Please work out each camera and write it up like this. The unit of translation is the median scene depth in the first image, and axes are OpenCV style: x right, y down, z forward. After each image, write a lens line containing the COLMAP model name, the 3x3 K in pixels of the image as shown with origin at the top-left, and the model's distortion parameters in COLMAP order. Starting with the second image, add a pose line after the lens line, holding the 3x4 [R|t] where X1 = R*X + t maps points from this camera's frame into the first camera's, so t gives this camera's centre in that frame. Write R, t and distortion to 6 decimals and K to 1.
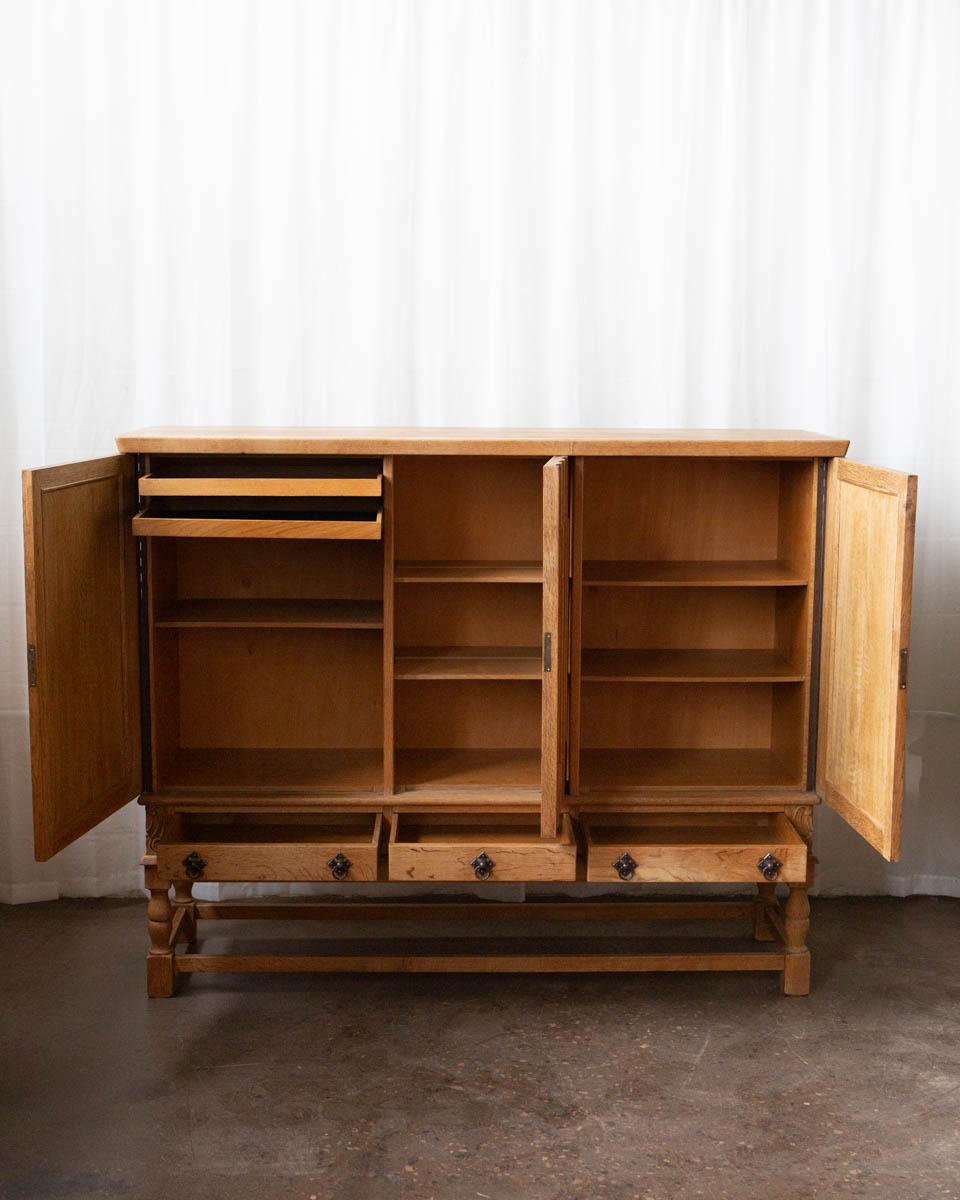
lens RADIAL K [[2287.9, 0, 523.0], [0, 2287.9, 582.9], [0, 0, 1]] dist [0.124249, 0.041457]
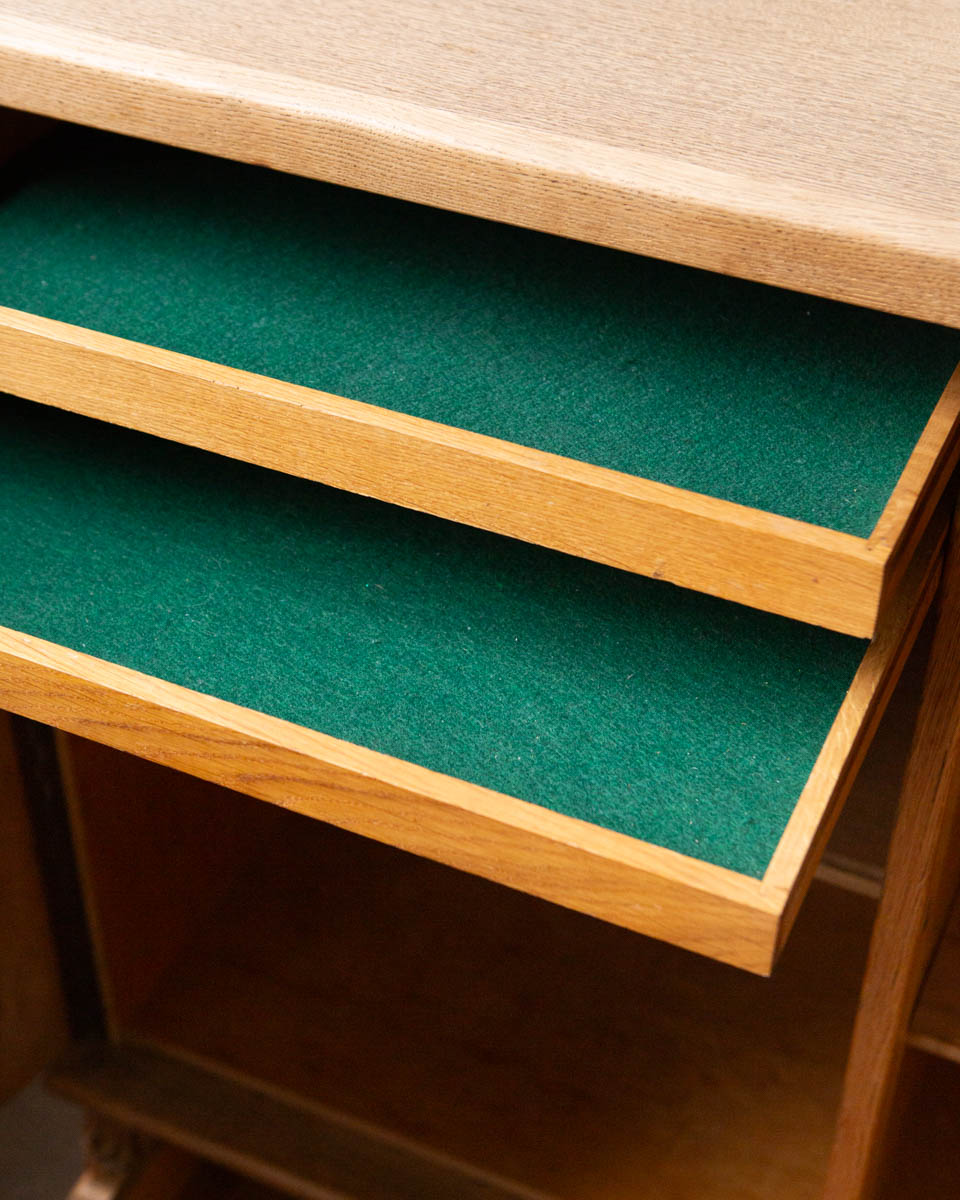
lens RADIAL K [[2061.7, 0, 480.0], [0, 2061.7, 600.0], [0, 0, 1]] dist [0.049087, -0.004983]
pose [[0.898063, 0.277125, -0.341590, -0.035619], [-0.056851, 0.843192, 0.534598, -0.120304], [0.436177, -0.460683, 0.772995, 0.856534]]
